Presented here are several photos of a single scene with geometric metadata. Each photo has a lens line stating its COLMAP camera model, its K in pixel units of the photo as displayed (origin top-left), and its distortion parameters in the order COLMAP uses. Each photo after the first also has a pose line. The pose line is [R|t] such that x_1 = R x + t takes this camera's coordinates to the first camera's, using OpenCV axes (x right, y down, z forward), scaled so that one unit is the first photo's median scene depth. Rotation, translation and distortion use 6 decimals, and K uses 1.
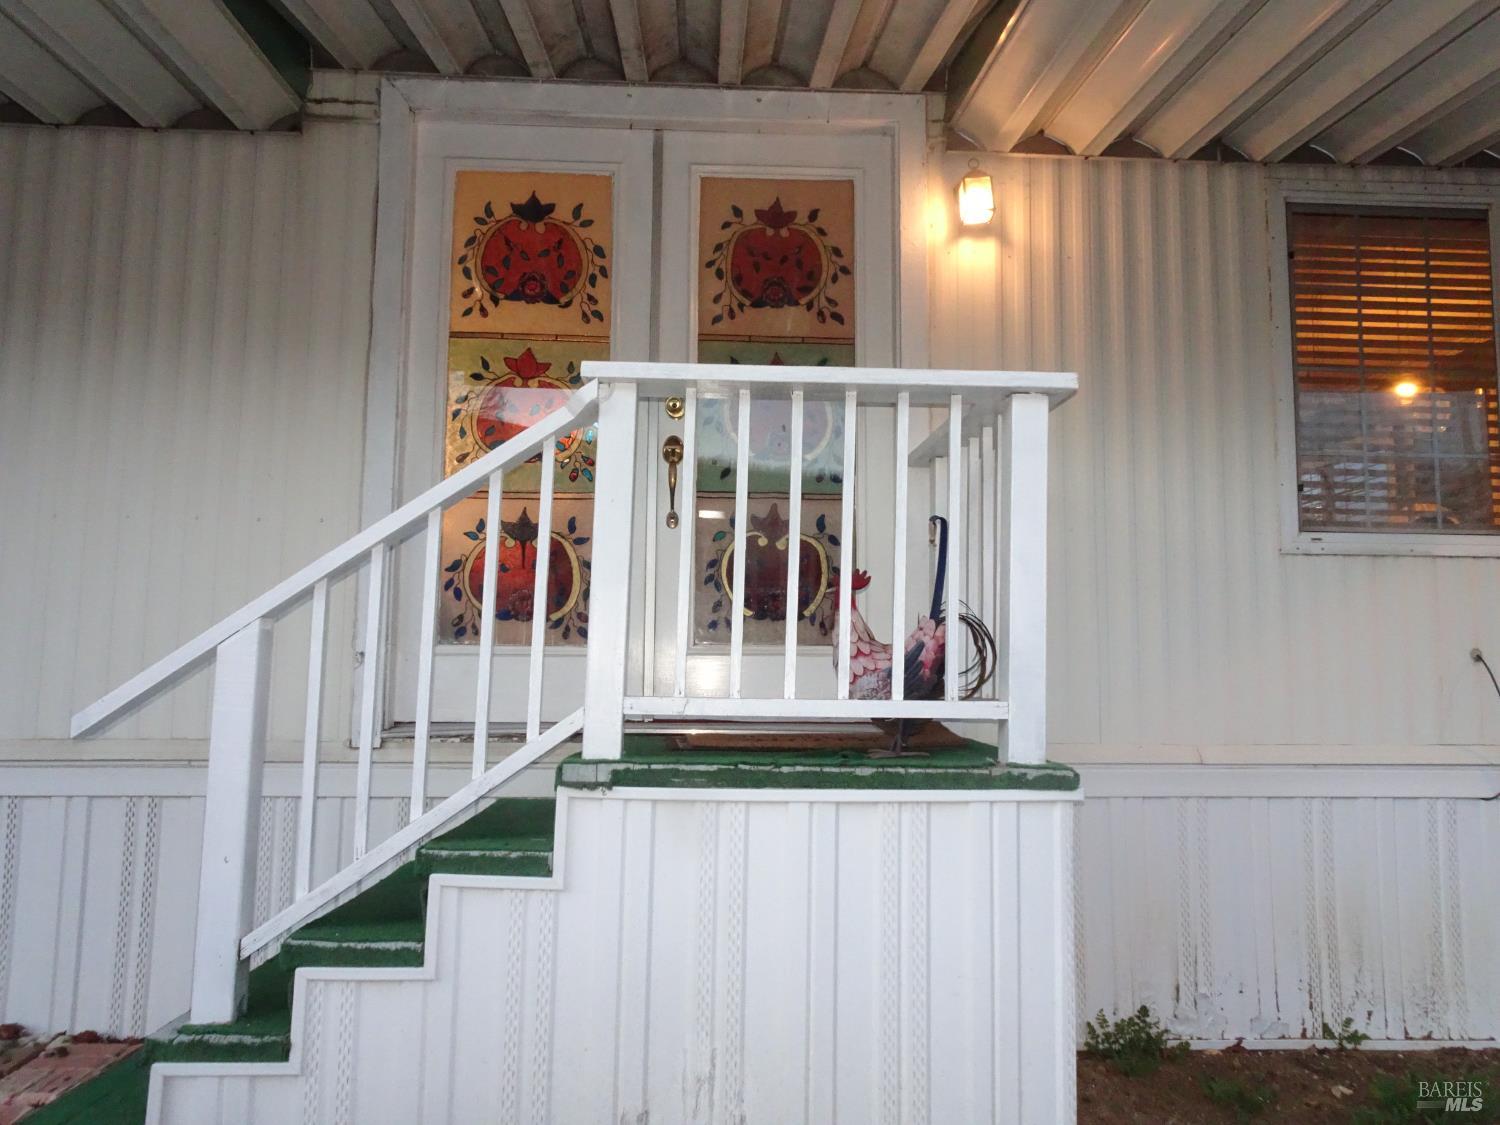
lens RADIAL K [[1065.1, 0, 752.4], [0, 1065.1, 564.4], [0, 0, 1]] dist [0.008379, -0.003569]
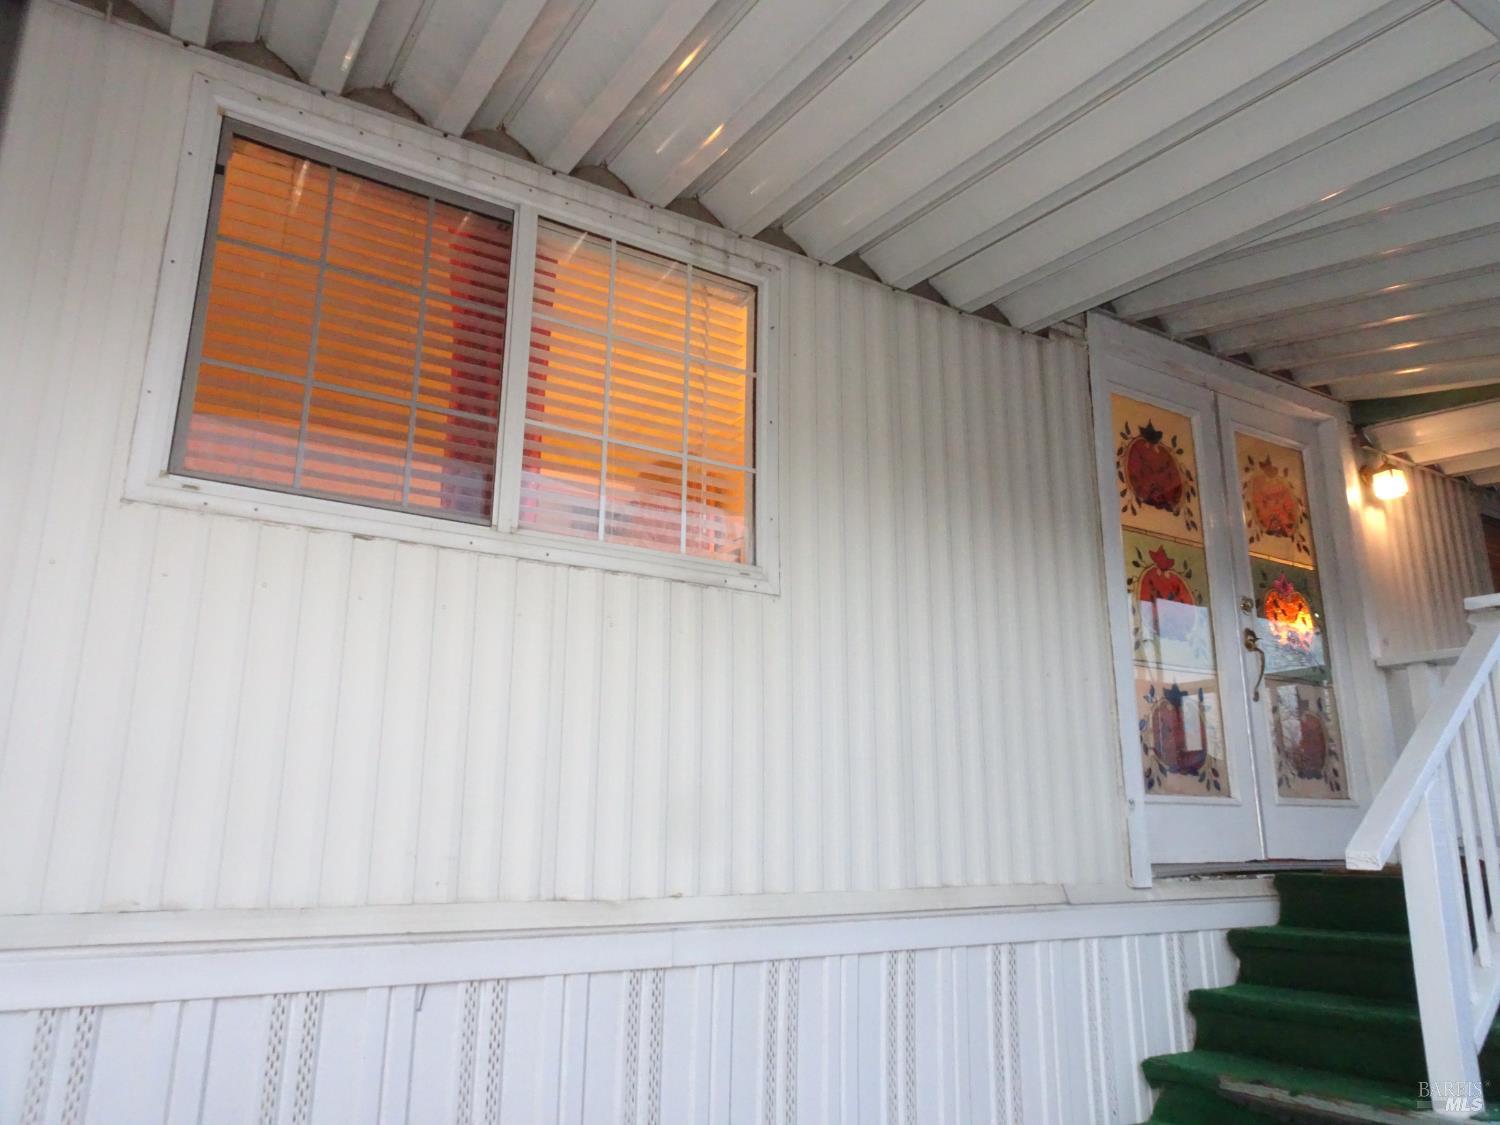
lens RADIAL K [[1065.1, 0, 748.8], [0, 1065.1, 567.4], [0, 0, 1]] dist [0.008379, -0.003569]
pose [[0.876754, 0.111637, 0.467804, -1.180867], [-0.037023, 0.985467, -0.165784, 0.039724], [-0.479513, 0.128032, 0.868145, 0.178216]]
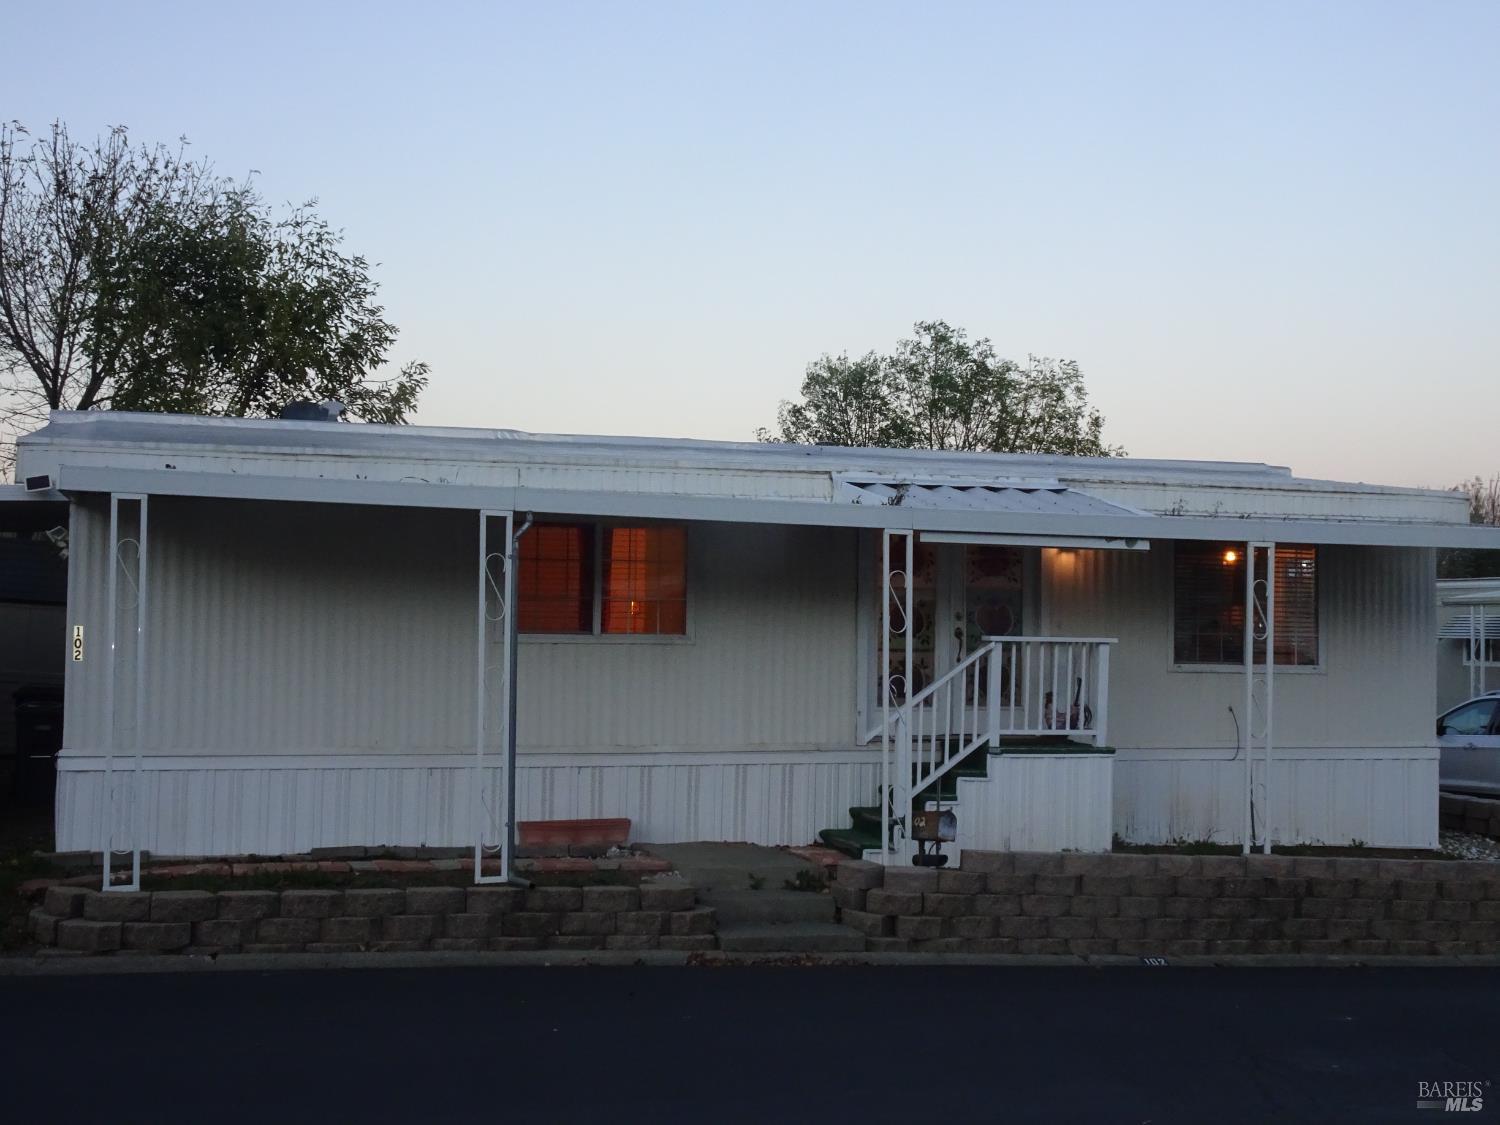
lens RADIAL K [[1835.4, 0, 754.5], [0, 1835.4, 573.9], [0, 0, 1]] dist [0.011517, 0.000000]
pose [[0.970756, 0.011696, 0.239785, -1.642604], [-0.028769, 0.997282, 0.067827, -0.542525], [-0.238340, -0.072741, 0.968454, -3.245873]]
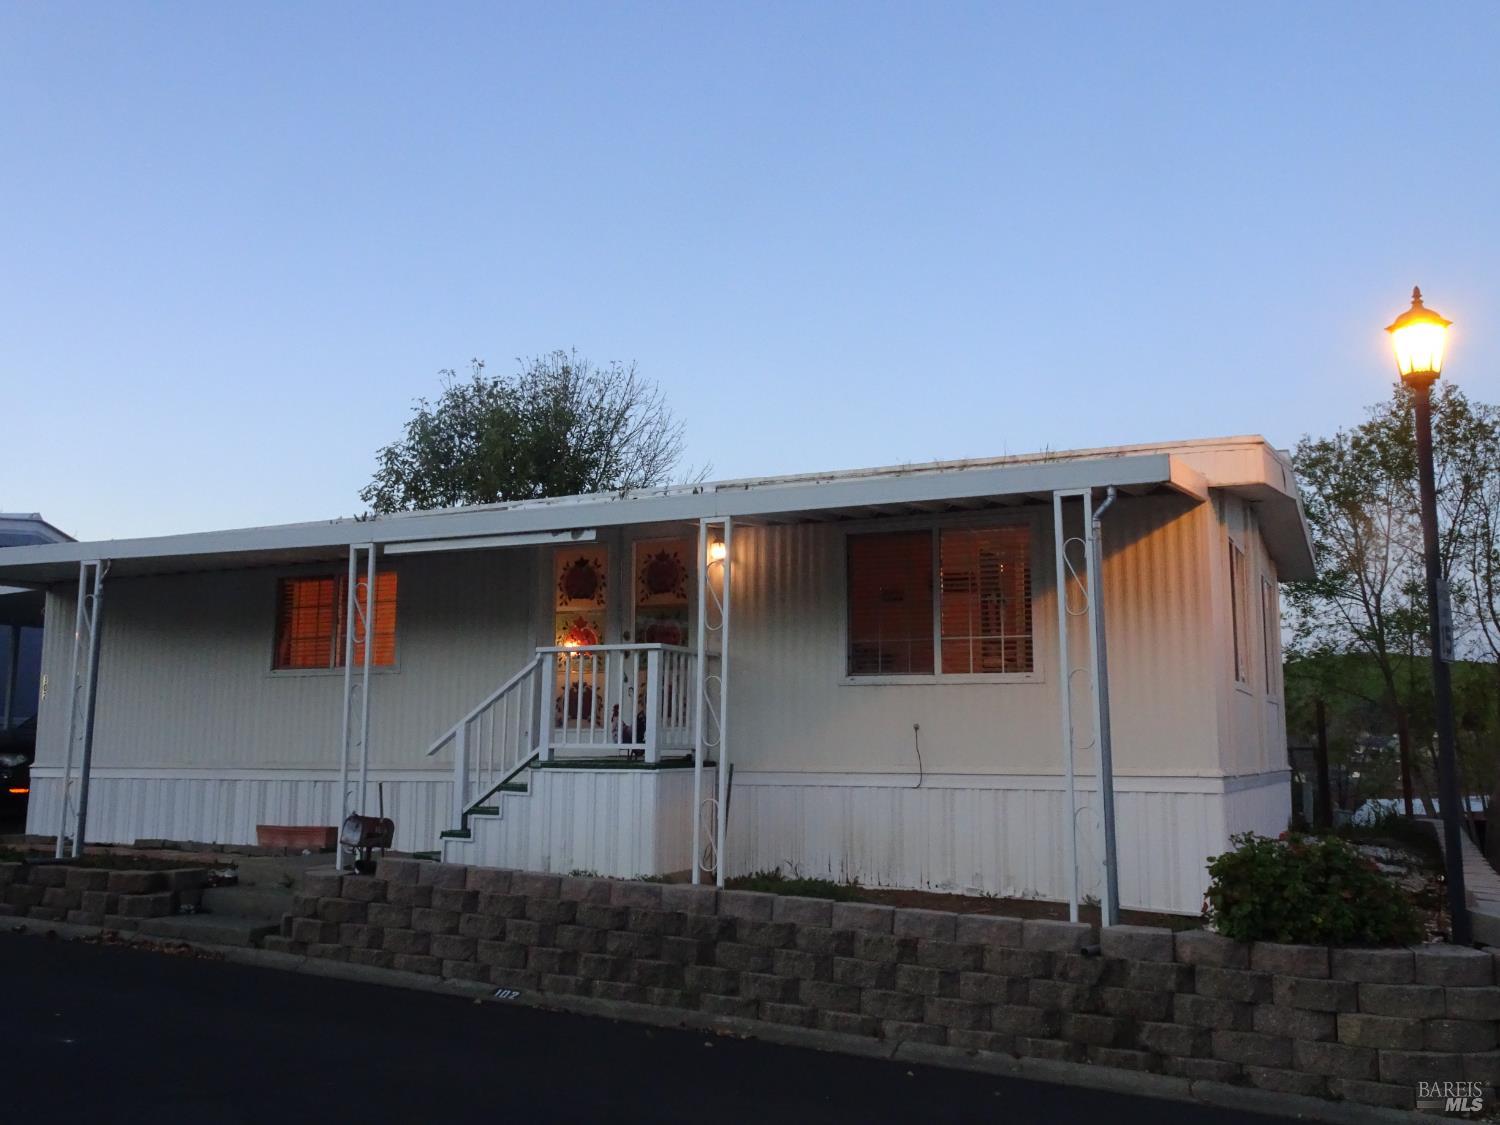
lens RADIAL K [[1373.6, 0, 742.0], [0, 1373.6, 556.3], [0, 0, 1]] dist [0.018408, -0.007768]
pose [[0.875488, -0.074263, -0.477500, 1.788388], [0.052362, 0.996882, -0.059034, -0.128016], [0.480395, 0.026681, 0.876646, -1.813446]]
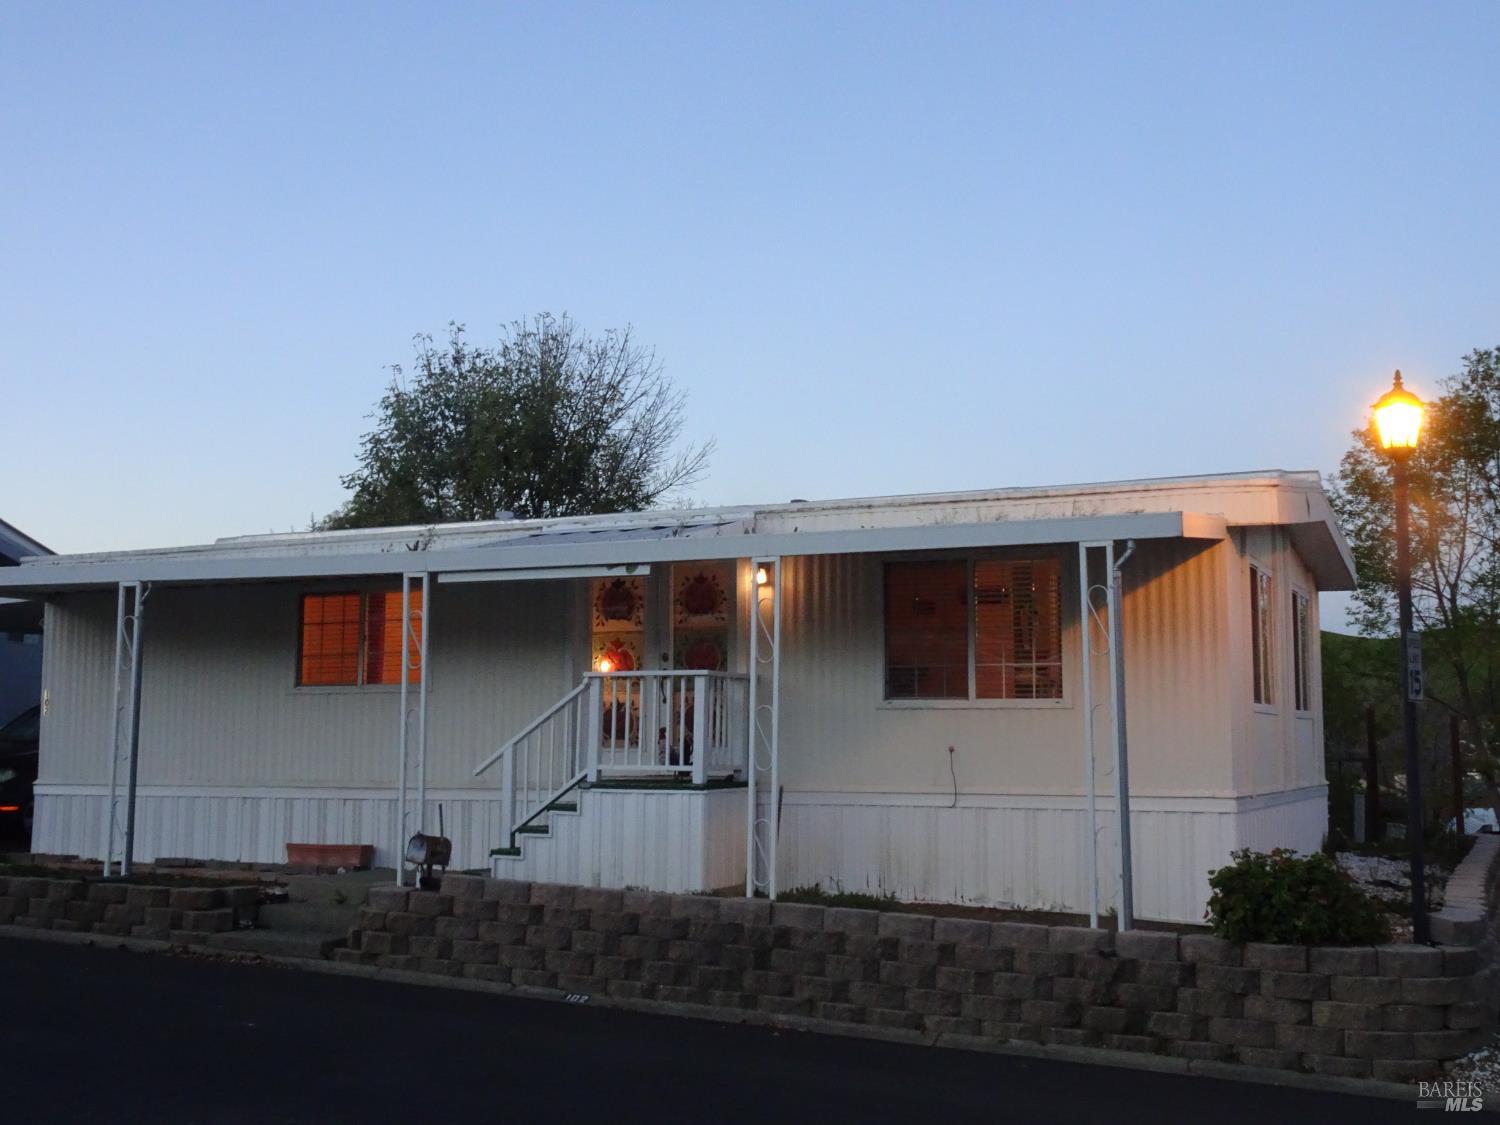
lens RADIAL K [[1737.4, 0, 743.8], [0, 1737.4, 554.9], [0, 0, 1]] dist [0.014326, 0.000000]
pose [[0.883682, -0.059129, -0.464338, 2.109915], [0.052587, 0.998250, -0.027039, -0.273496], [0.465124, -0.000524, 0.885245, -2.719150]]
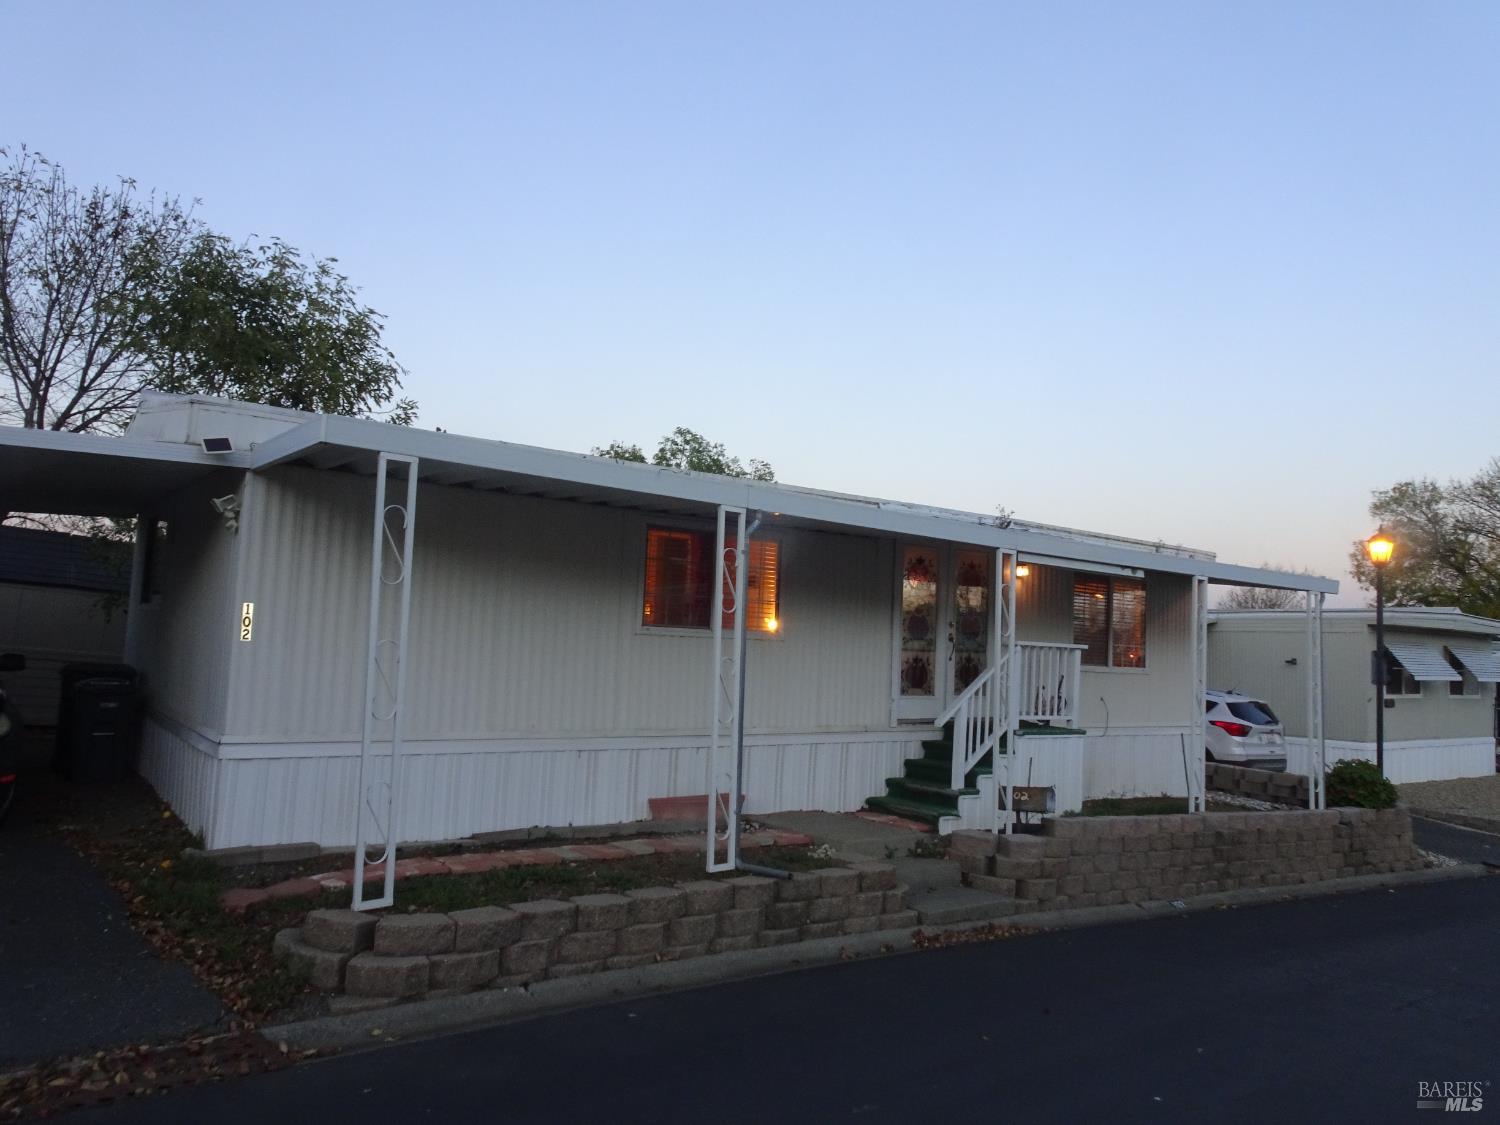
lens RADIAL K [[1065.1, 0, 755.6], [0, 1065.1, 564.0], [0, 0, 1]] dist [0.008379, -0.003569]
pose [[0.833821, 0.068979, 0.547708, -2.423359], [-0.087984, 0.996086, 0.008498, -0.310217], [-0.544978, -0.055275, 0.836627, -1.451103]]
